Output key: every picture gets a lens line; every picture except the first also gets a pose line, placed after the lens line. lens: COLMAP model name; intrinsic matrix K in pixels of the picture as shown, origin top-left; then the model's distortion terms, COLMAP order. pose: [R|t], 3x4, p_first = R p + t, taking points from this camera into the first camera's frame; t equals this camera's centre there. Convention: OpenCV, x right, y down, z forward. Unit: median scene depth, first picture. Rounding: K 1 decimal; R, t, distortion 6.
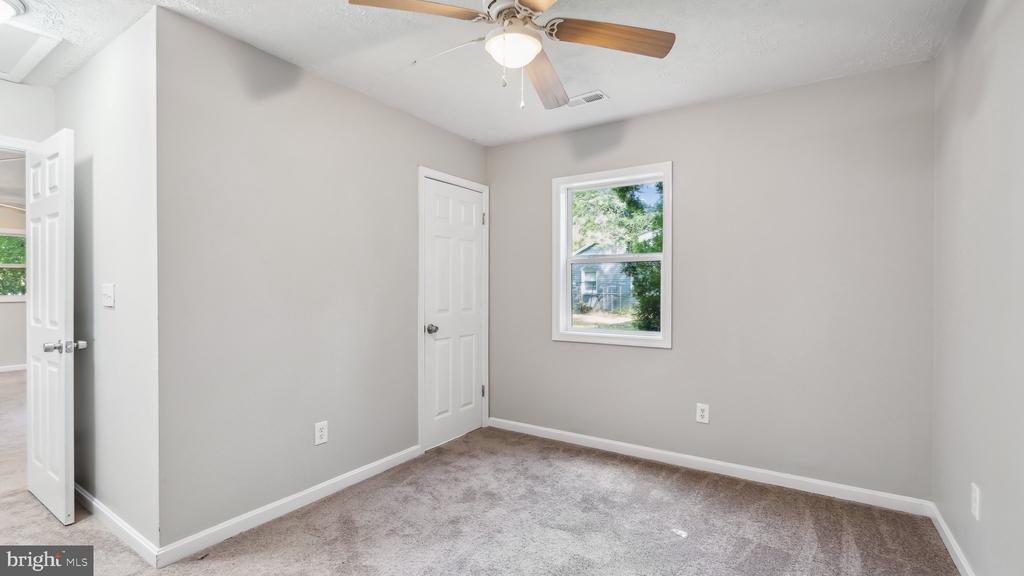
lens RADIAL K [[458.2, 0, 507.3], [0, 458.2, 287.3], [0, 0, 1]] dist [-0.004414, 0.001484]
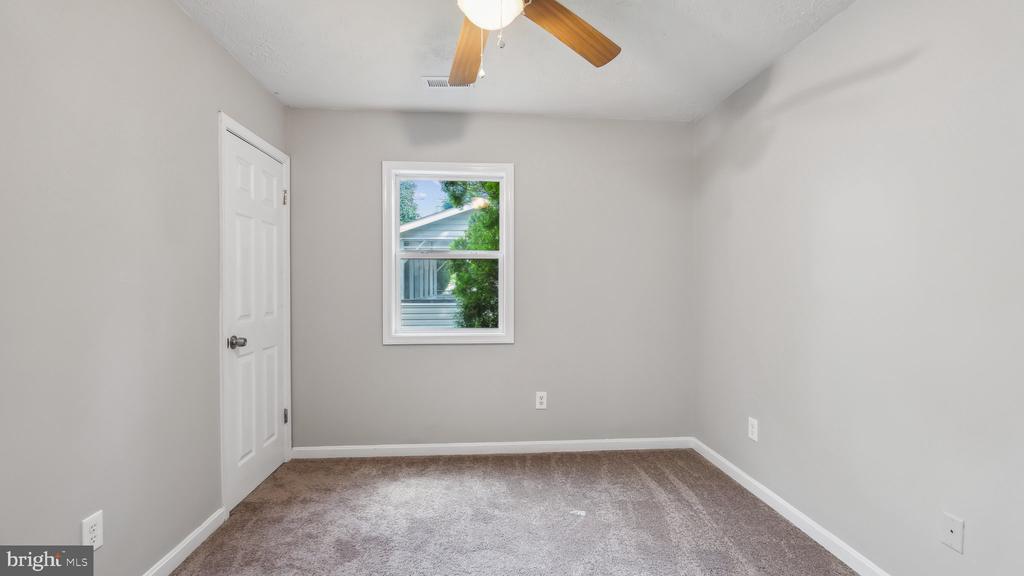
lens RADIAL K [[458.2, 0, 512.3], [0, 458.2, 287.9], [0, 0, 1]] dist [-0.004414, 0.001484]
pose [[0.788270, -0.003538, 0.615319, -0.274050], [-0.000954, 0.999975, 0.006972, -0.000057], [-0.615328, -0.006083, 0.788248, 0.169362]]
